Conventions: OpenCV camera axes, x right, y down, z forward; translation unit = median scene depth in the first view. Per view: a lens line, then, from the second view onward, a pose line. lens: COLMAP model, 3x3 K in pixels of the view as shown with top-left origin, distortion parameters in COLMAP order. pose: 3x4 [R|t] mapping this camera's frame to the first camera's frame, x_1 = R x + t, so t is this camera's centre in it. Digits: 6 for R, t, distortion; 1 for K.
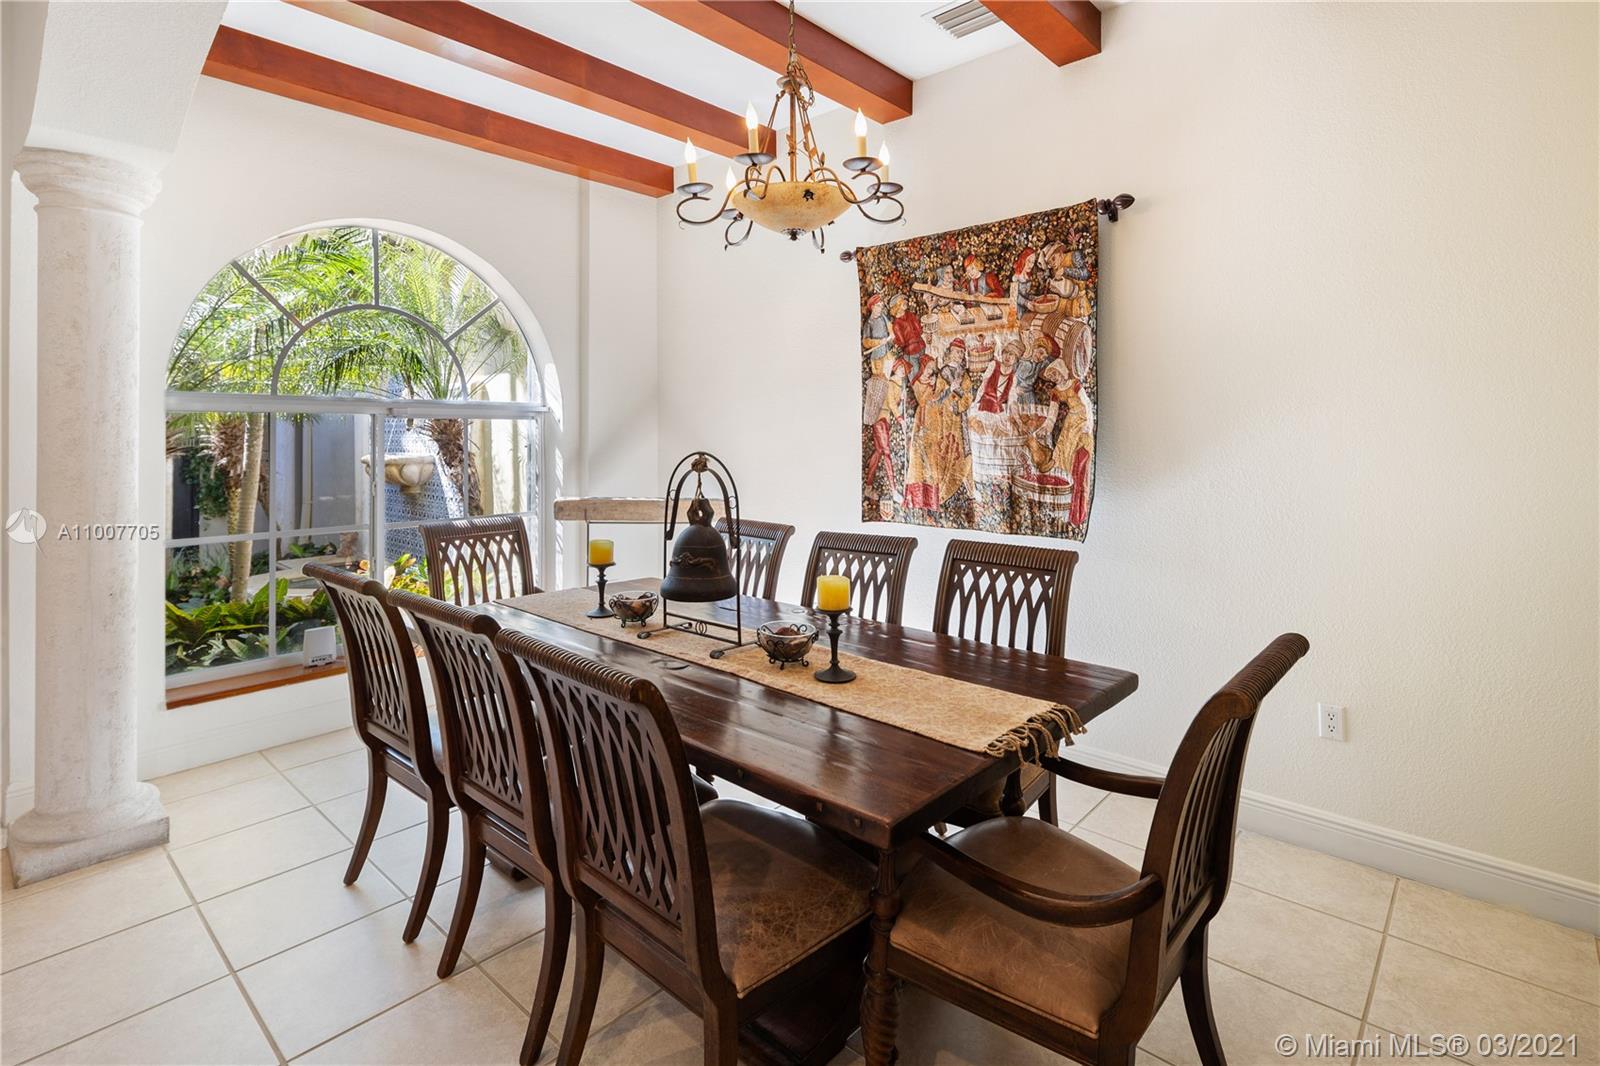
lens RADIAL K [[780.4, 0, 793.4], [0, 780.4, 433.6], [0, 0, 1]] dist [-0.001244, -0.000254]
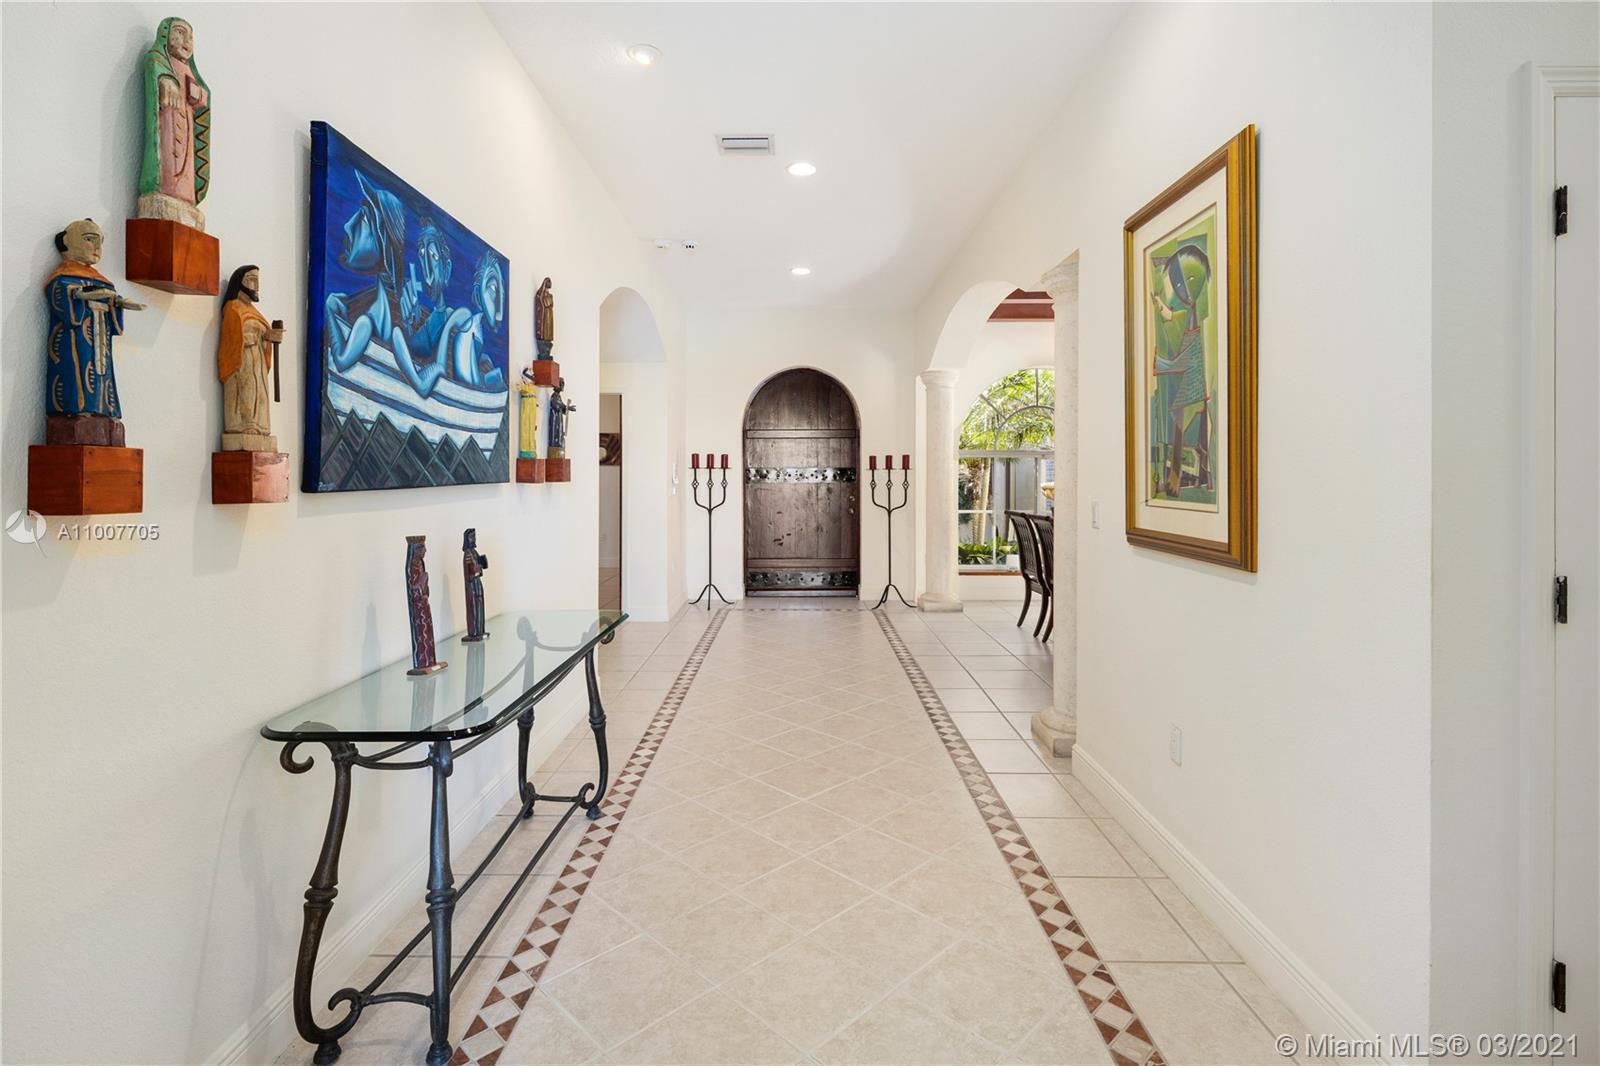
lens RADIAL K [[780.4, 0, 791.7], [0, 780.4, 472.2], [0, 0, 1]] dist [-0.001244, -0.000254]
pose [[0.667553, -0.000306, -0.744562, 0.916526], [-0.001518, 0.999997, -0.001772, 0.028014], [0.744561, 0.002313, 0.667550, -1.393348]]
